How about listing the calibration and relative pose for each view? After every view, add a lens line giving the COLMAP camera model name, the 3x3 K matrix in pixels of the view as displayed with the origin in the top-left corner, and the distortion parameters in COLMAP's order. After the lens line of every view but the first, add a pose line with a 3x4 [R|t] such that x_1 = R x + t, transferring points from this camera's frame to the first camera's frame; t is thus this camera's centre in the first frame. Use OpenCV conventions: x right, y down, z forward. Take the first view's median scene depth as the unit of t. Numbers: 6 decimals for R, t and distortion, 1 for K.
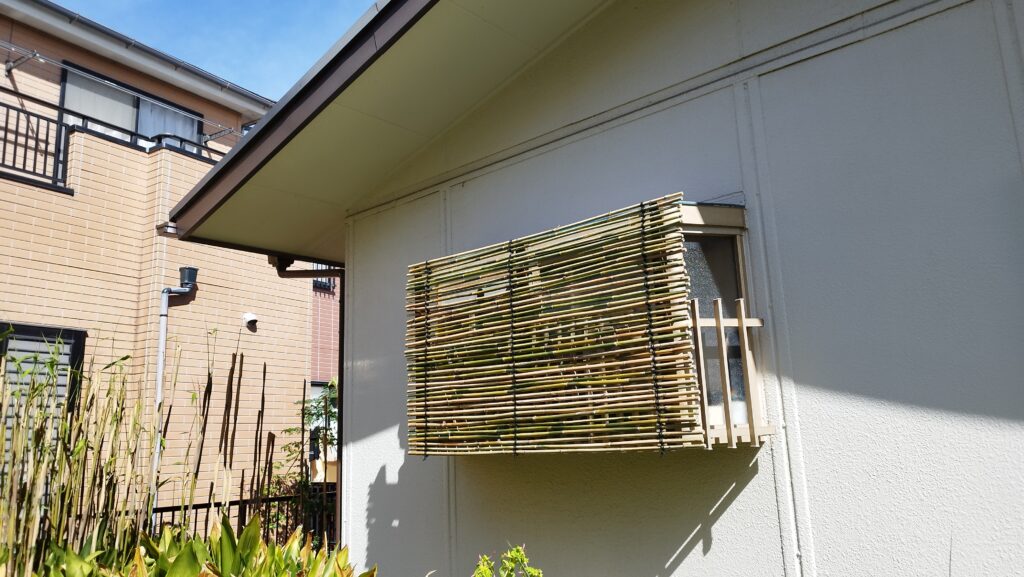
lens RADIAL K [[717.5, 0, 512.0], [0, 717.5, 288.5], [0, 0, 1]] dist [-0.003084, -0.001851]
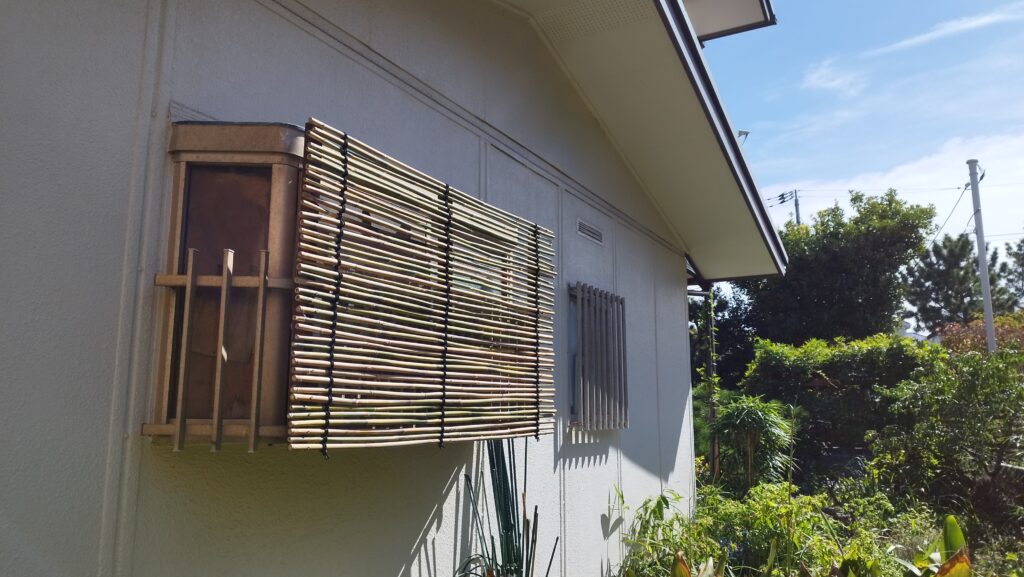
lens RADIAL K [[717.5, 0, 512.0], [0, 717.5, 288.5], [0, 0, 1]] dist [-0.003084, -0.001851]
pose [[-0.193822, 0.194831, 0.961496, -0.831332], [-0.199384, 0.951803, -0.233059, 0.236158], [-0.960562, -0.236879, -0.145635, 1.077331]]
